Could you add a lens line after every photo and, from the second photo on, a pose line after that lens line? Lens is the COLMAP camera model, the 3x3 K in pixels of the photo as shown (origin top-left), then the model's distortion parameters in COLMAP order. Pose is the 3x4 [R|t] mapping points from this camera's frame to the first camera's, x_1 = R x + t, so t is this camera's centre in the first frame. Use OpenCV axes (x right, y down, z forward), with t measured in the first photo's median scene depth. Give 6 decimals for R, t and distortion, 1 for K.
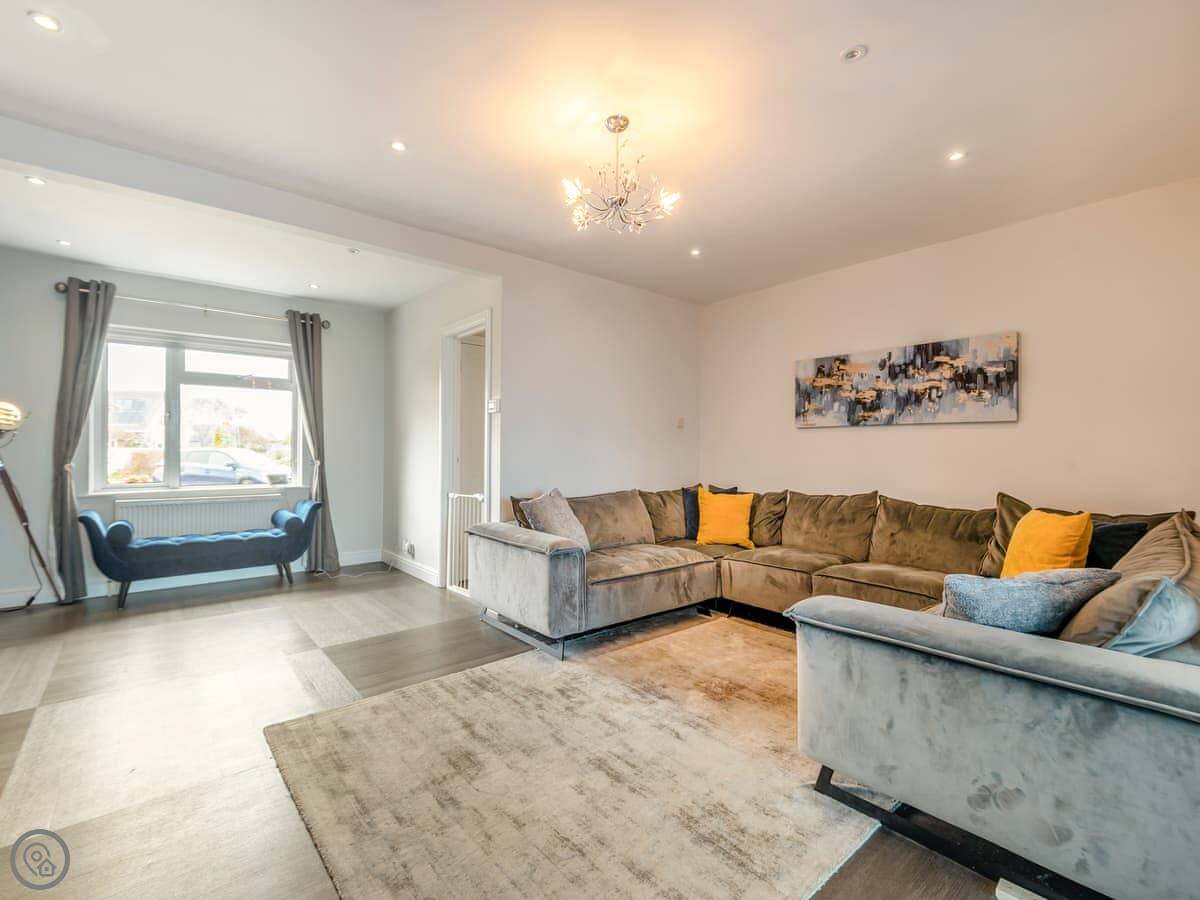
lens RADIAL K [[539.8, 0, 598.8], [0, 539.8, 458.0], [0, 0, 1]] dist [0.004737, 0.000348]
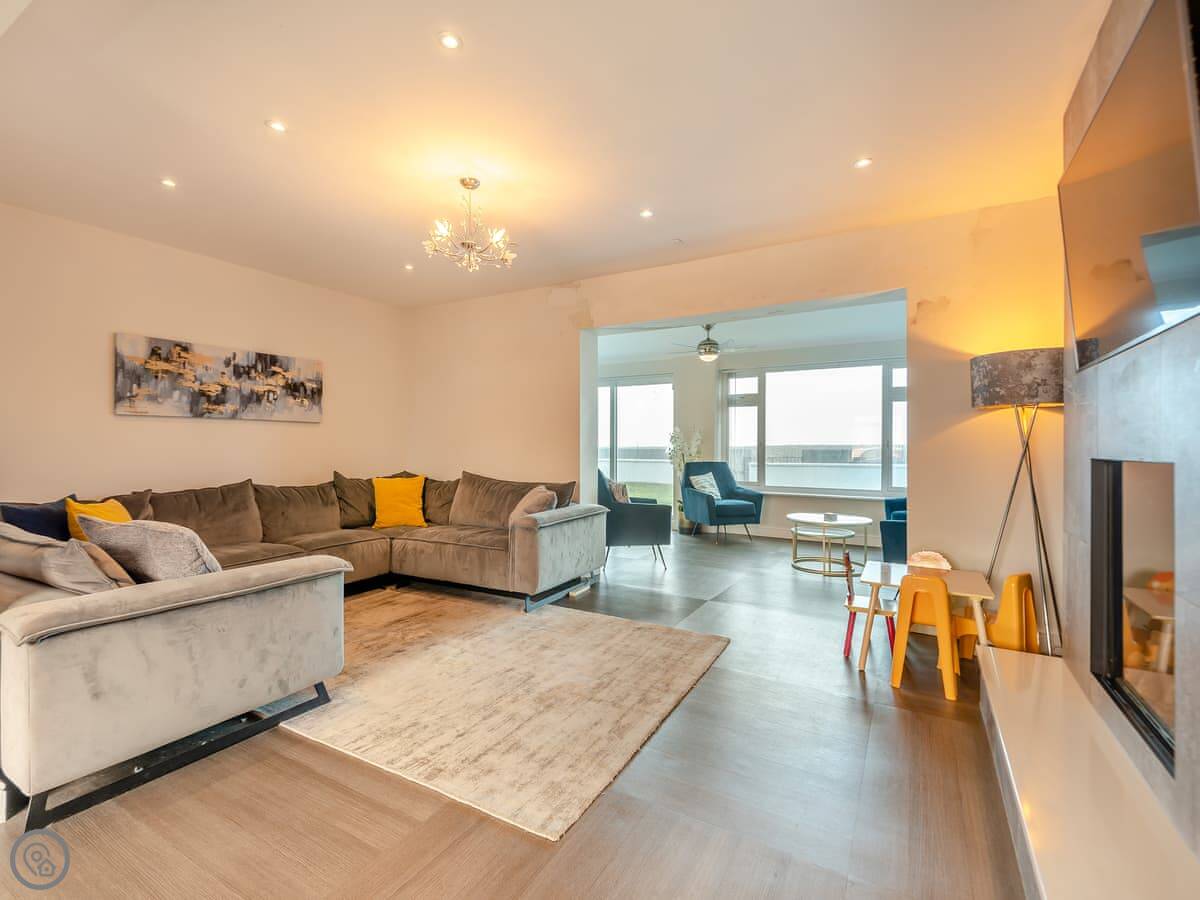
lens RADIAL K [[539.8, 0, 604.1], [0, 539.8, 448.7], [0, 0, 1]] dist [0.004737, 0.000348]
pose [[-0.352902, -0.011395, 0.935591, -0.764886], [0.010686, 0.999812, 0.016208, -0.011334], [-0.935599, 0.015717, -0.352714, 0.700682]]
